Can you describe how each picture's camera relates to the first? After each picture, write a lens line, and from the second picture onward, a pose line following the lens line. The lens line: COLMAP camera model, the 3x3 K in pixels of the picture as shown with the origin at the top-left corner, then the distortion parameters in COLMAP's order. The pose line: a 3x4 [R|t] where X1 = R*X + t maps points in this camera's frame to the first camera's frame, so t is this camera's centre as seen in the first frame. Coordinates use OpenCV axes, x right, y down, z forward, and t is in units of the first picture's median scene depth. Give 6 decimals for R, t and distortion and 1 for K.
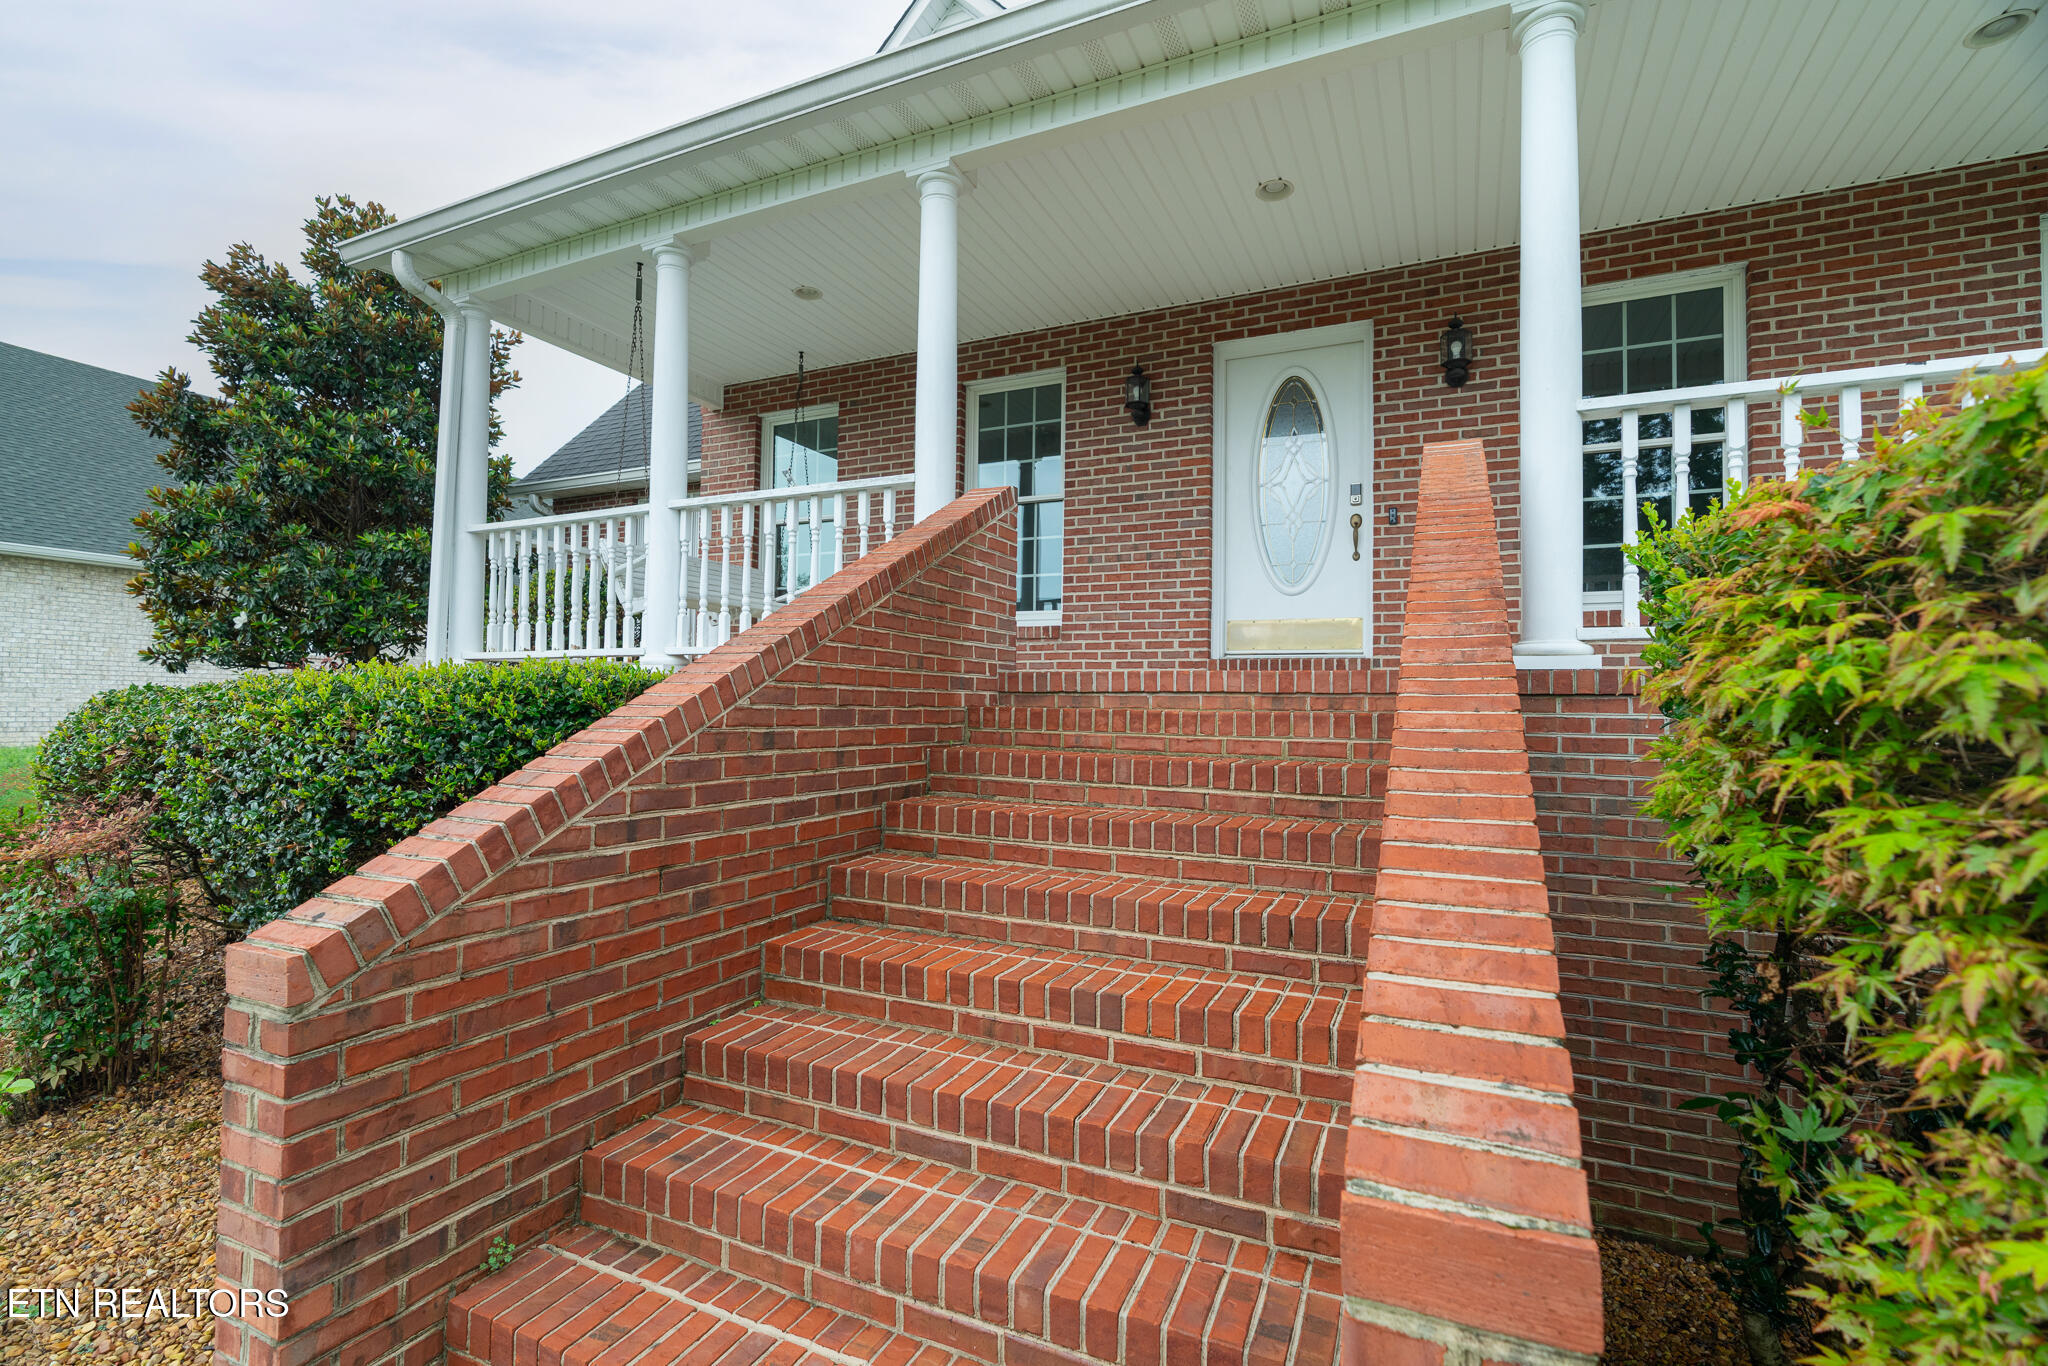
lens RADIAL K [[916.5, 0, 1021.1], [0, 916.5, 682.6], [0, 0, 1]] dist [-0.009900, 0.006832]
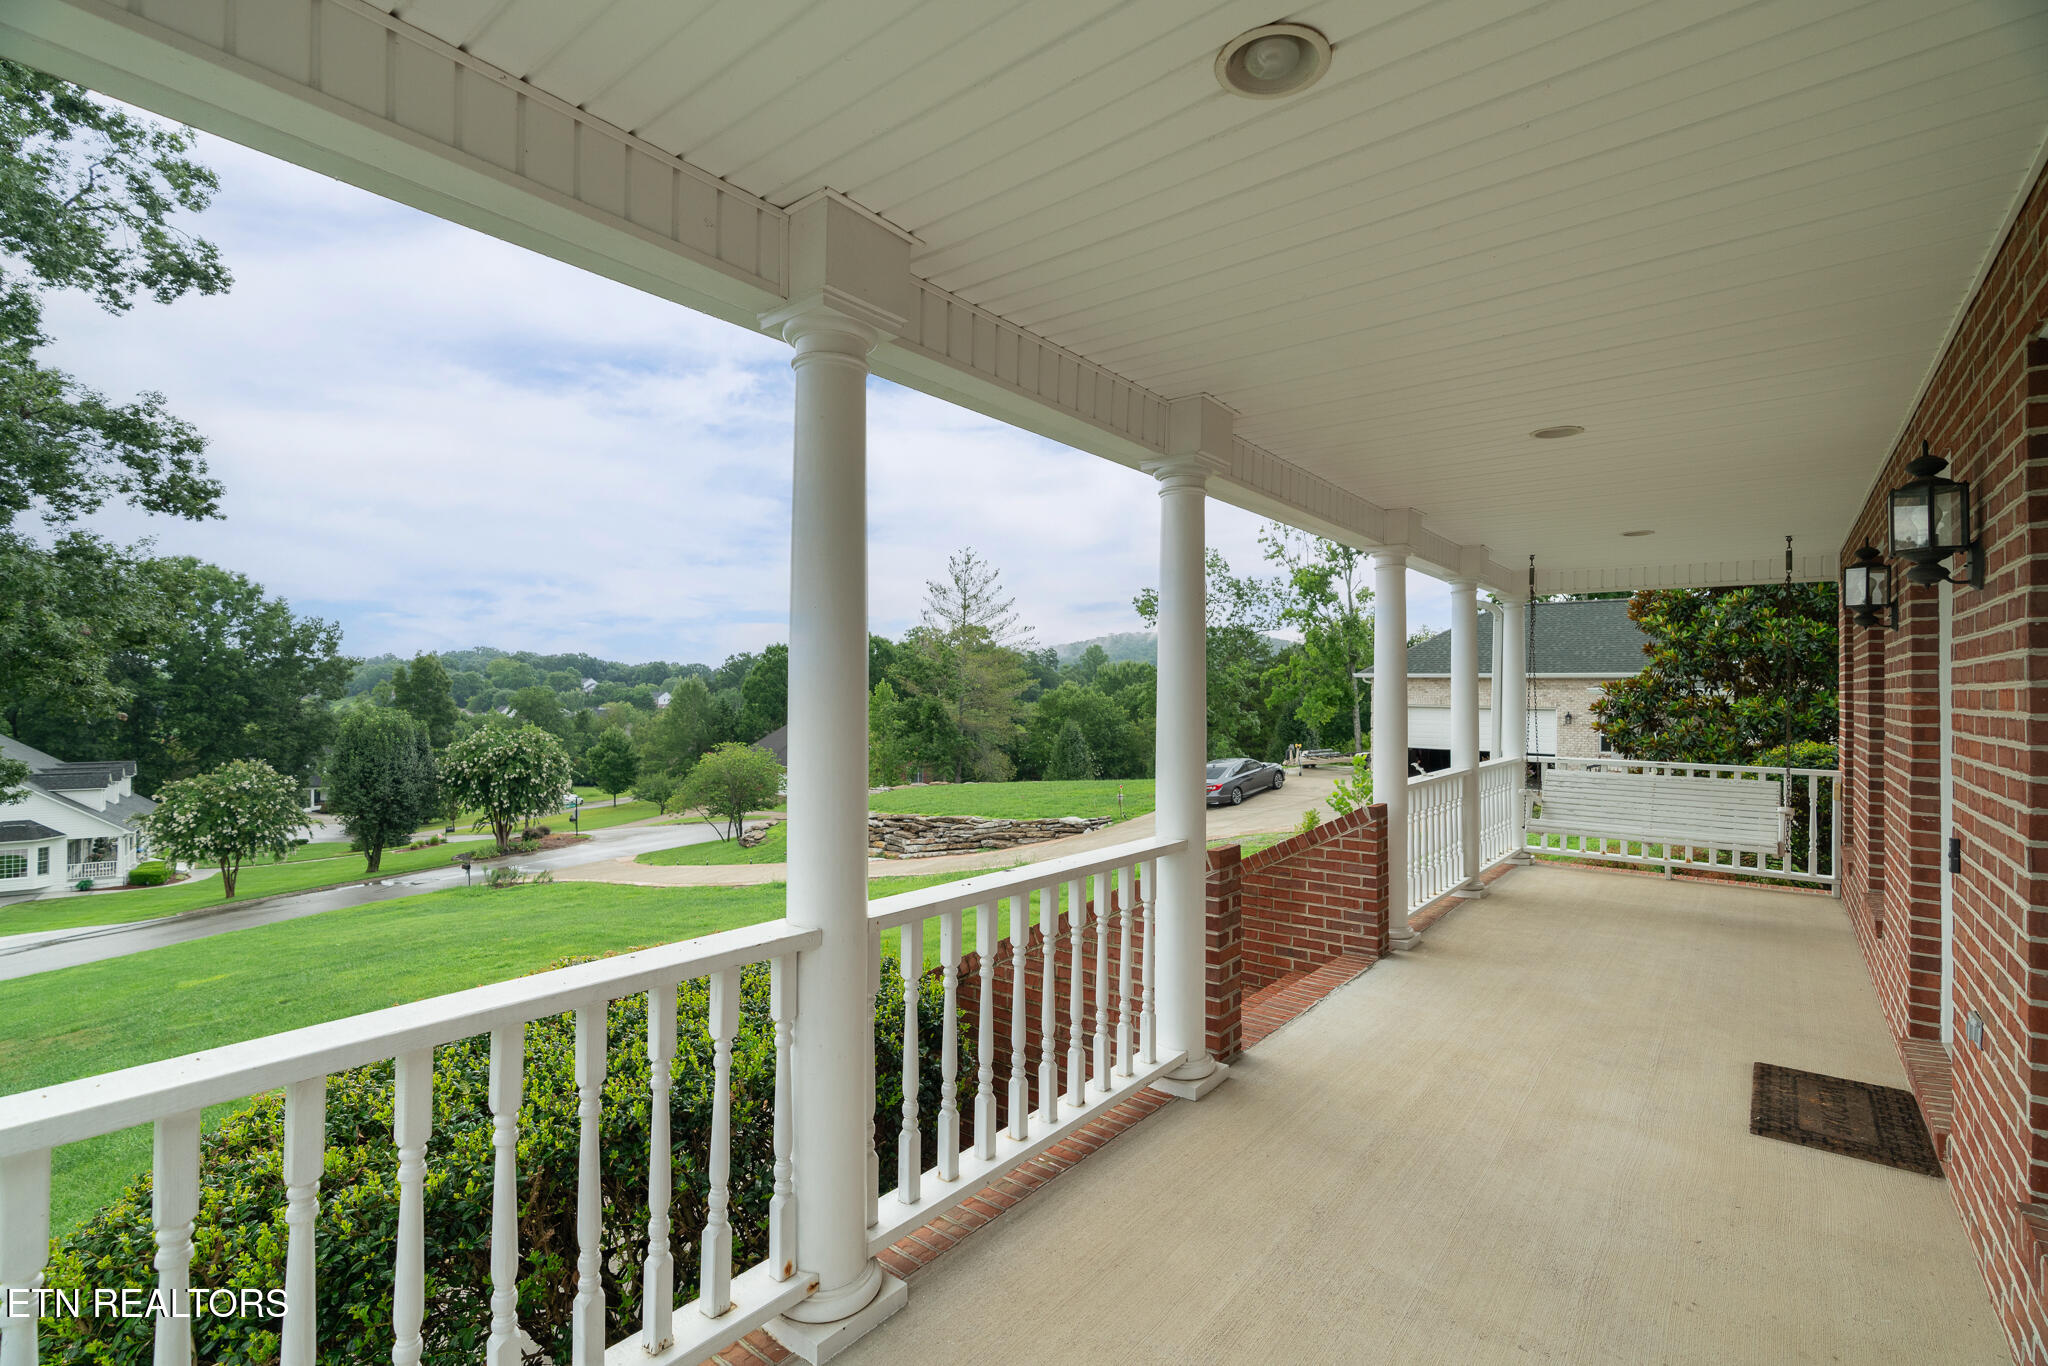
lens RADIAL K [[916.5, 0, 1021.1], [0, 916.5, 682.6], [0, 0, 1]] dist [-0.009900, 0.006832]
pose [[-0.251025, -0.027069, -0.967602, 1.019377], [0.027076, 0.999021, -0.034973, -0.275150], [0.967602, -0.034978, -0.250046, 0.656989]]
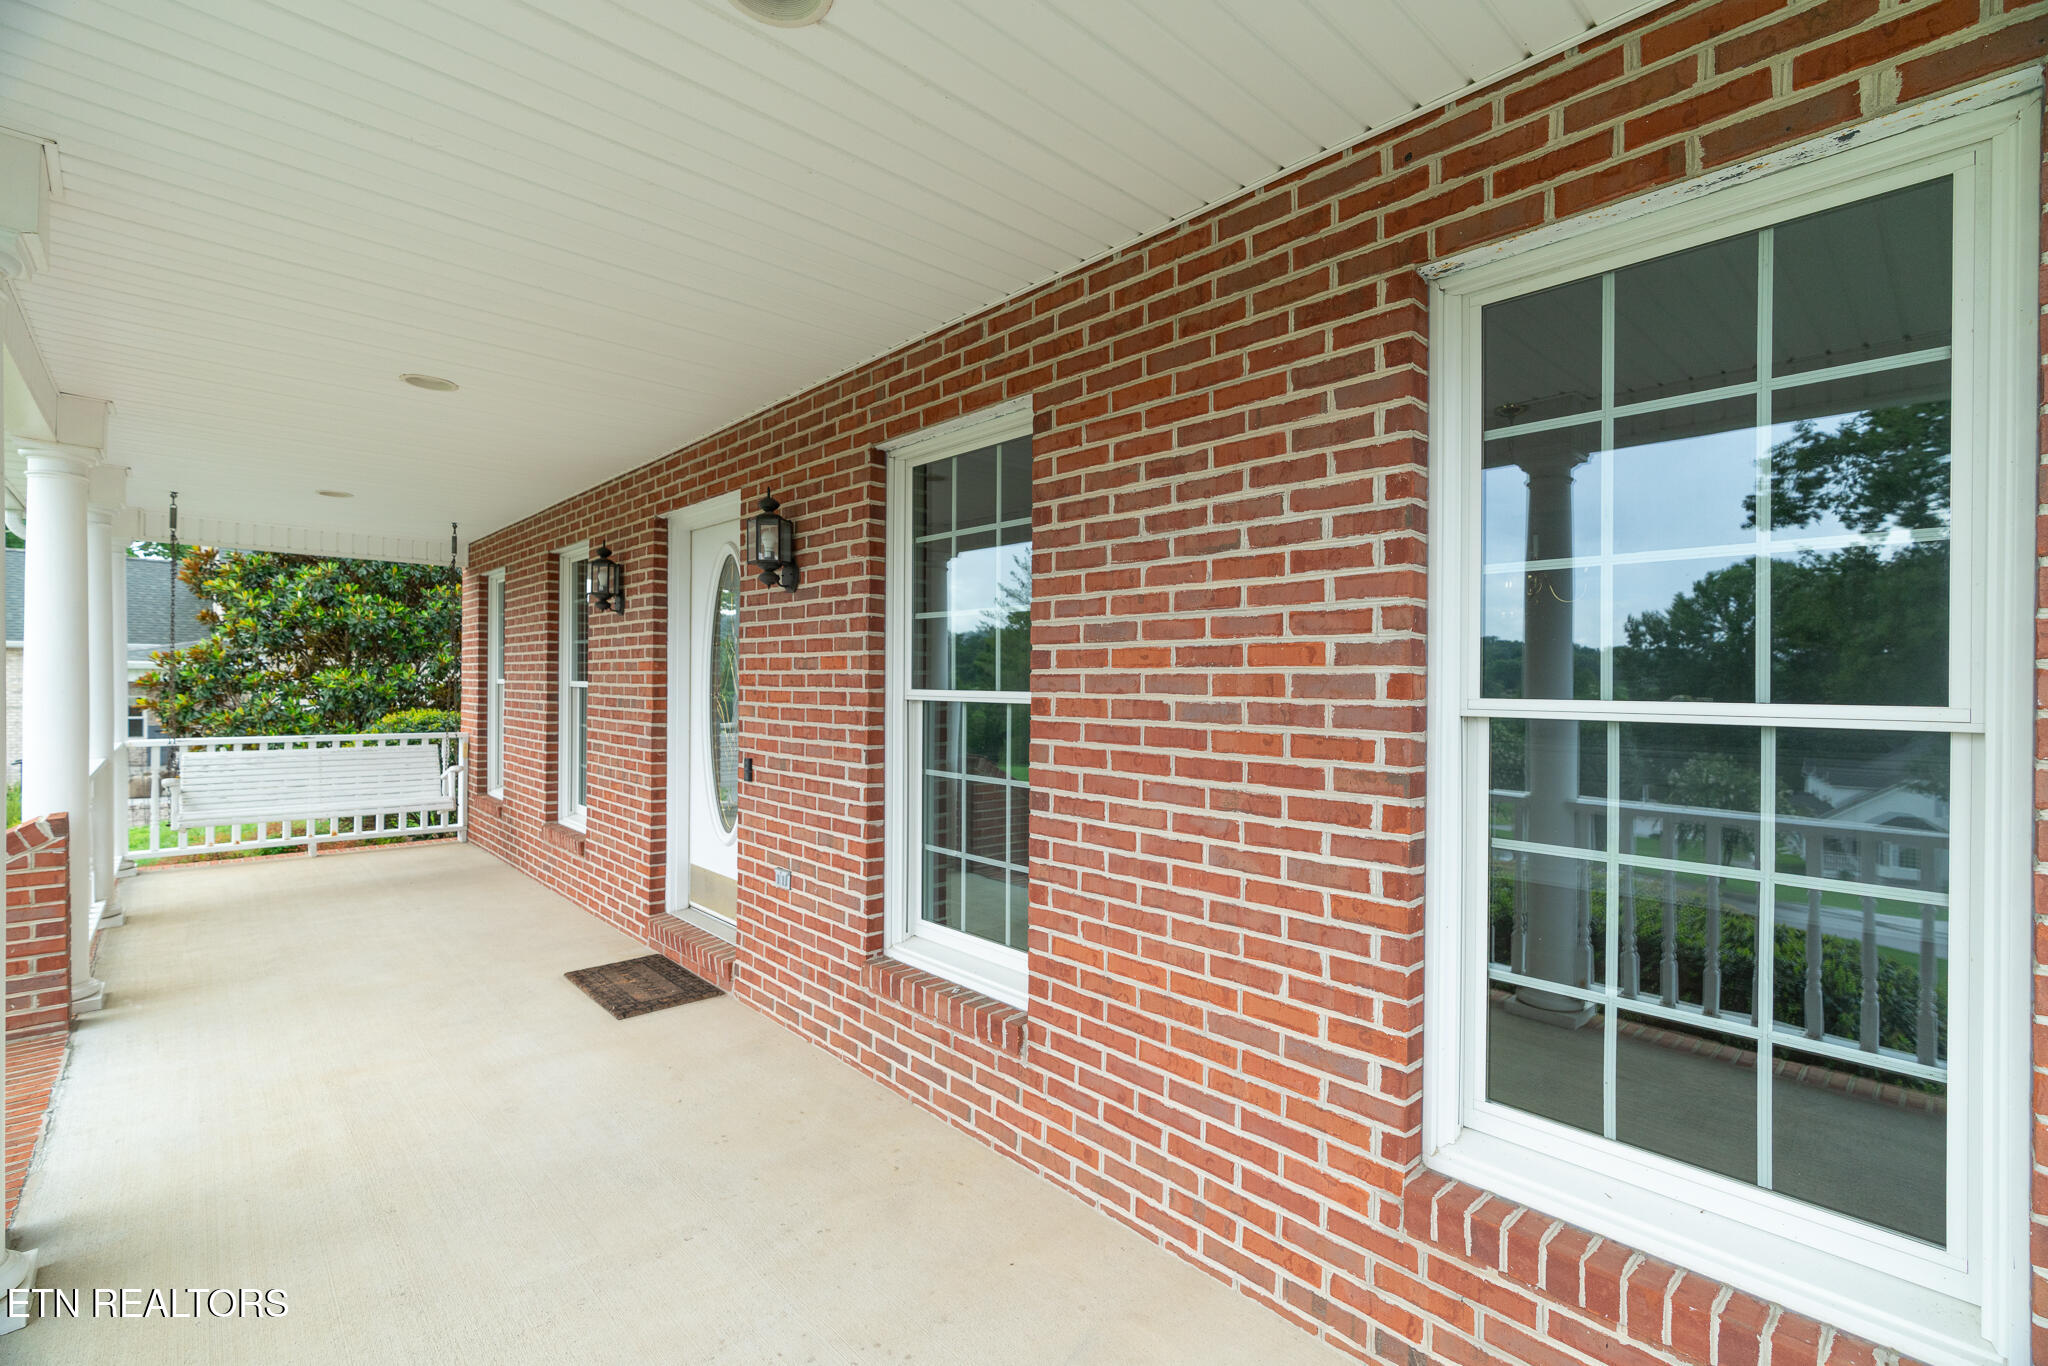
lens RADIAL K [[916.5, 0, 1021.1], [0, 916.5, 682.6], [0, 0, 1]] dist [-0.009900, 0.006832]
pose [[0.920951, -0.006670, -0.389621, 0.901284], [0.020659, 0.999283, 0.031724, -0.274180], [0.389130, -0.037265, 0.920429, 0.435018]]
